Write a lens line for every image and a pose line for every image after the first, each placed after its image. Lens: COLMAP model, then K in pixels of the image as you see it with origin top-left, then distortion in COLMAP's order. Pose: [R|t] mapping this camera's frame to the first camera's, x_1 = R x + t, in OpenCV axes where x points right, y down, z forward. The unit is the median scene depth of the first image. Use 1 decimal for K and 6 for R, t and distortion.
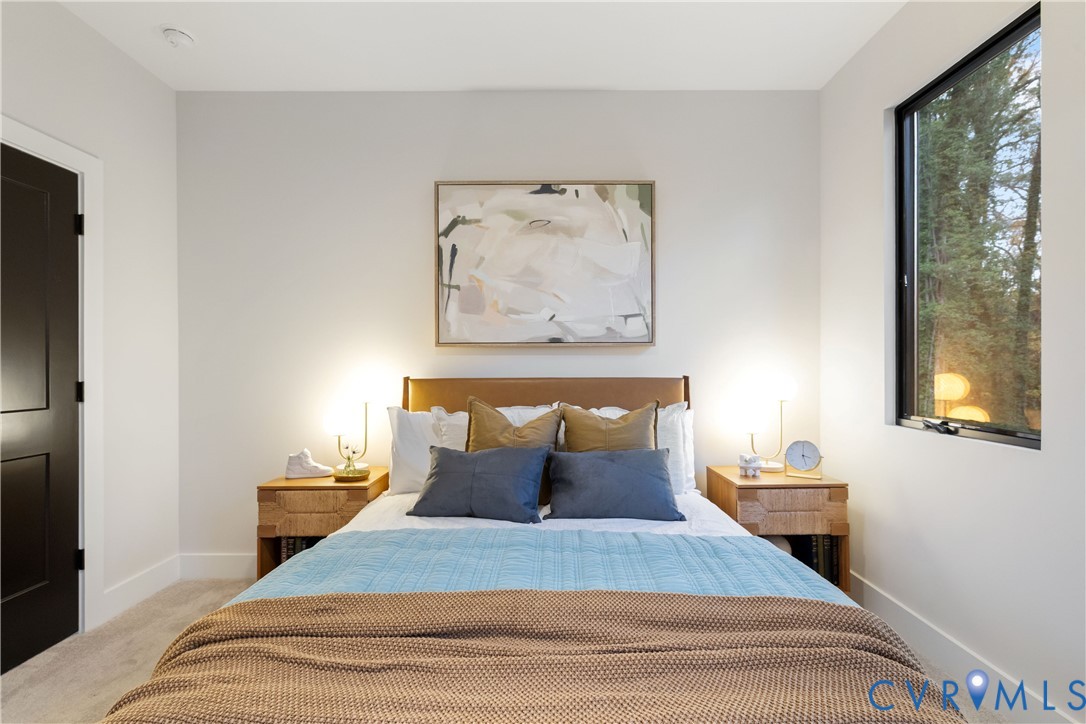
lens RADIAL K [[462.0, 0, 544.0], [0, 462.0, 361.0], [0, 0, 1]] dist [-0.000063, -0.000004]
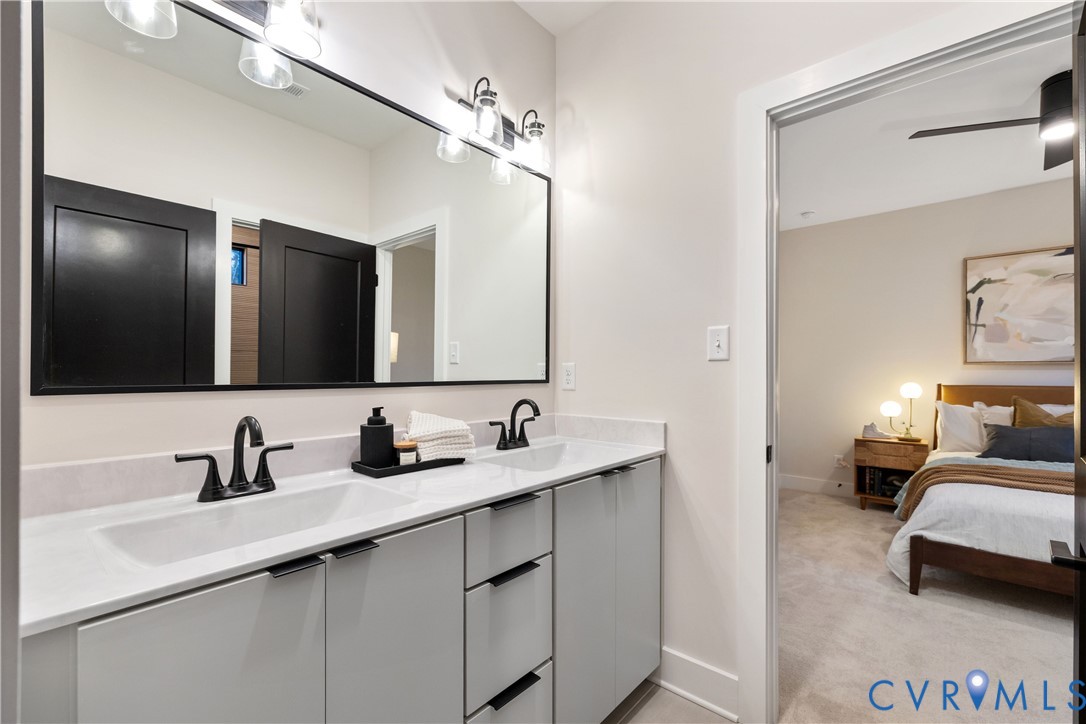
lens RADIAL K [[462.0, 0, 543.4], [0, 462.0, 370.6], [0, 0, 1]] dist [-0.000063, -0.000004]
pose [[0.752196, 0.003170, -0.658932, -0.274196], [-0.004898, 0.999988, -0.000780, -0.002959], [0.658922, 0.003814, 0.752202, -1.097462]]
